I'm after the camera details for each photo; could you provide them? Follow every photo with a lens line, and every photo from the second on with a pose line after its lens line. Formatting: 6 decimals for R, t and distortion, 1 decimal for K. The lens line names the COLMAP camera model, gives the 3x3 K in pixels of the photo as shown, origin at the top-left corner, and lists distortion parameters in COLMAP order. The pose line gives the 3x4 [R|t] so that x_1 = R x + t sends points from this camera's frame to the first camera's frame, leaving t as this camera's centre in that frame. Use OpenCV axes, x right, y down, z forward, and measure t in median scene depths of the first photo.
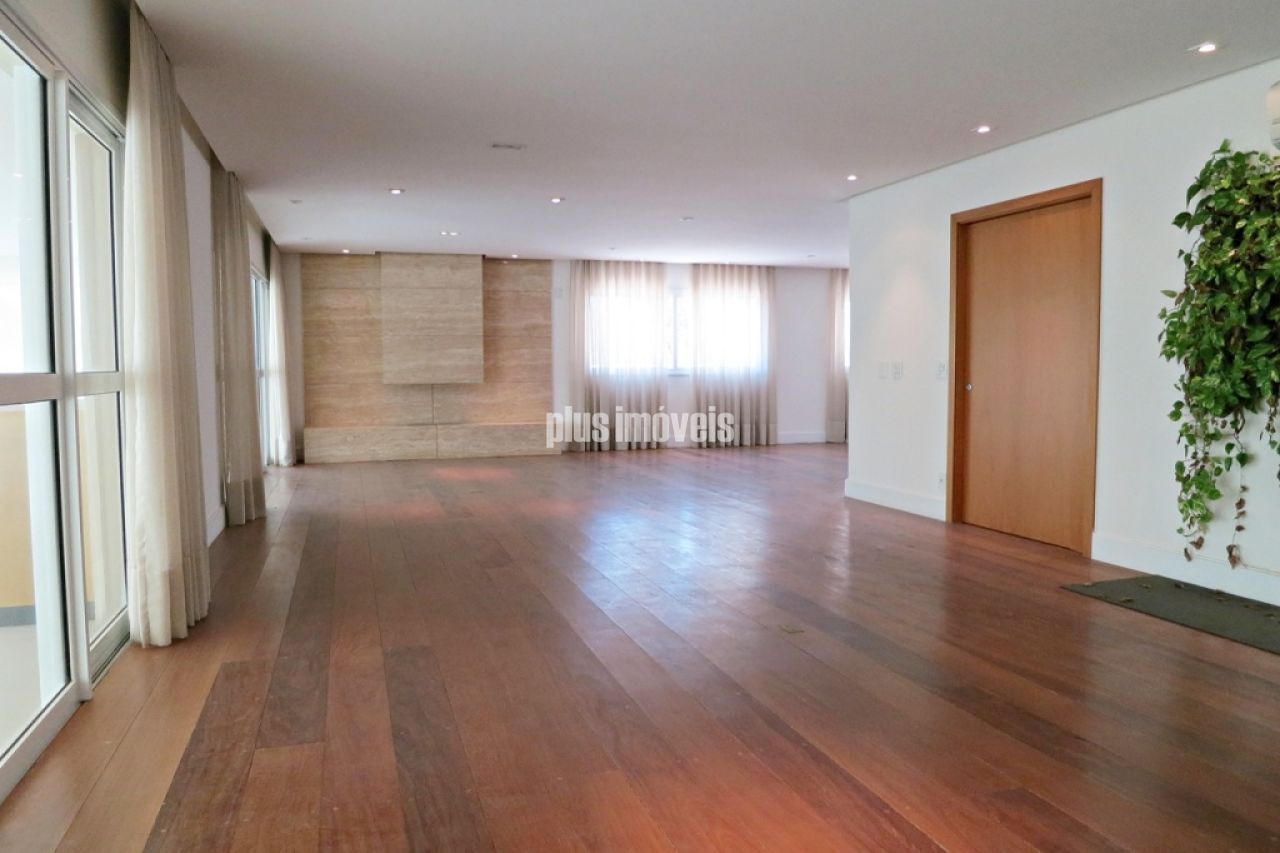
lens RADIAL K [[902.7, 0, 640.0], [0, 902.7, 426.5], [0, 0, 1]] dist [-0.057819, 0.005331]
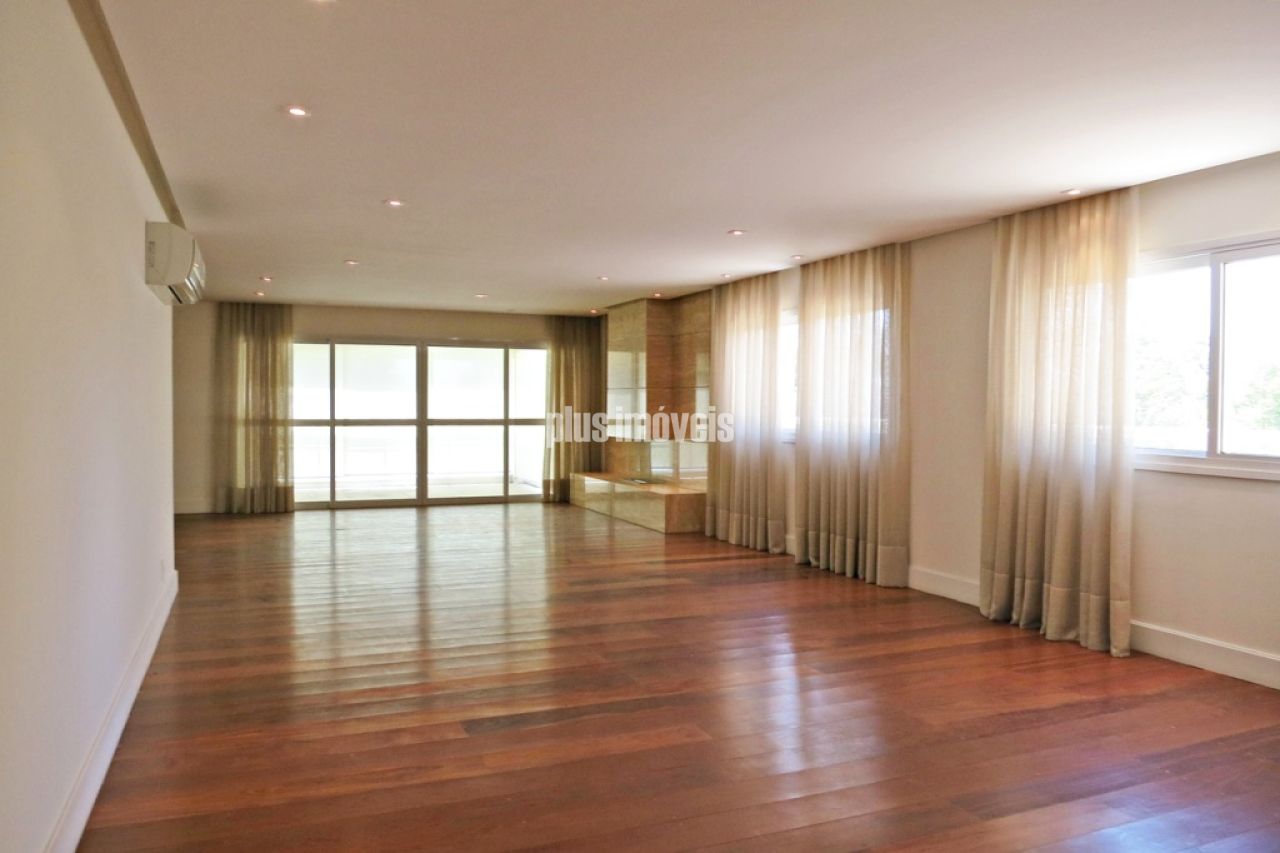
lens RADIAL K [[902.7, 0, 640.0], [0, 902.7, 426.5], [0, 0, 1]] dist [-0.057819, 0.005331]
pose [[0.070888, 0.031991, -0.996971, 0.671238], [-0.071008, 0.997112, 0.026947, -0.076176], [0.994954, 0.068883, 0.072955, 0.843656]]
